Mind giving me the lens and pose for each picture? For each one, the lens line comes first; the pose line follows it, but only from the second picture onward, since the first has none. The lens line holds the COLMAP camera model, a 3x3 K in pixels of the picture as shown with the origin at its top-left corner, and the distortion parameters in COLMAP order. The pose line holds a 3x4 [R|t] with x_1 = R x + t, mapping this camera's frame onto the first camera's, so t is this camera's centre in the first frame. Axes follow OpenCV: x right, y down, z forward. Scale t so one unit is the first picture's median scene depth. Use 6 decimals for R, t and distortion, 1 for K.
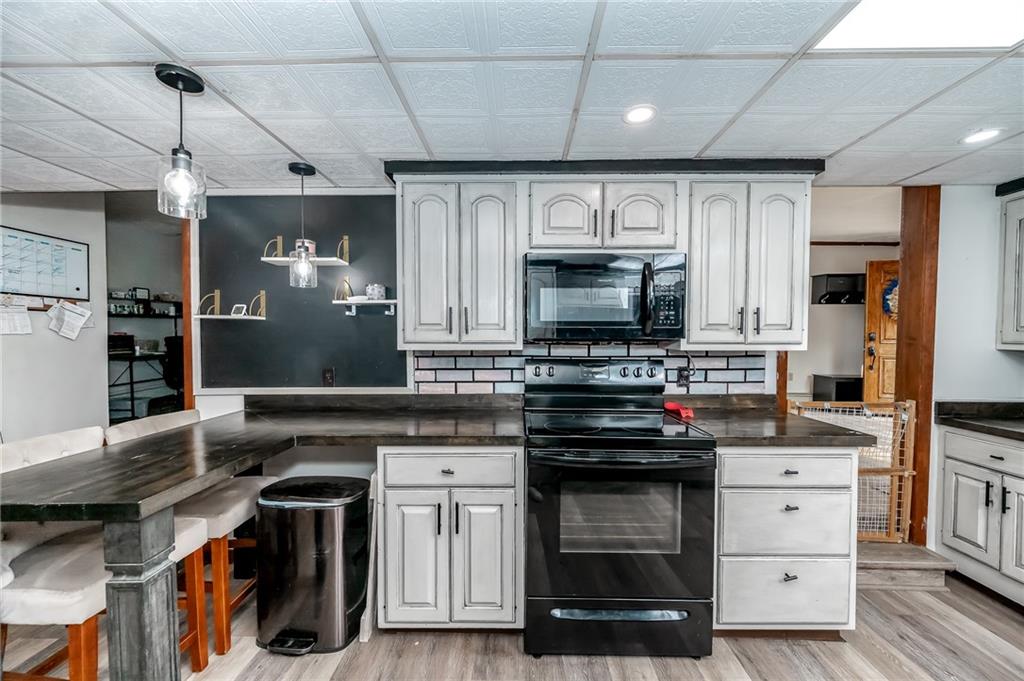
lens RADIAL K [[400.8, 0, 518.0], [0, 400.8, 344.6], [0, 0, 1]] dist [0.000787, 0.000274]
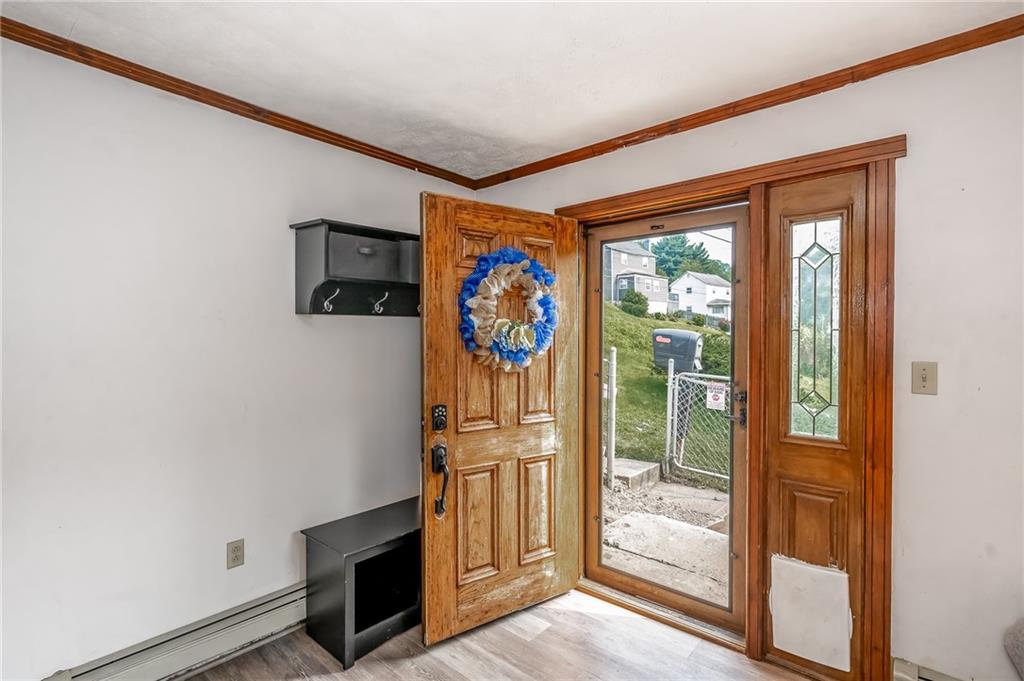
lens RADIAL K [[498.4, 0, 512.0], [0, 498.4, 340.5], [0, 0, 1]] dist [-0.003562, -0.000954]
pose [[0.645838, -0.014628, 0.763334, 0.601116], [0.026246, 0.999651, -0.003049, -0.081720], [-0.763023, 0.022003, 0.645996, 0.678344]]
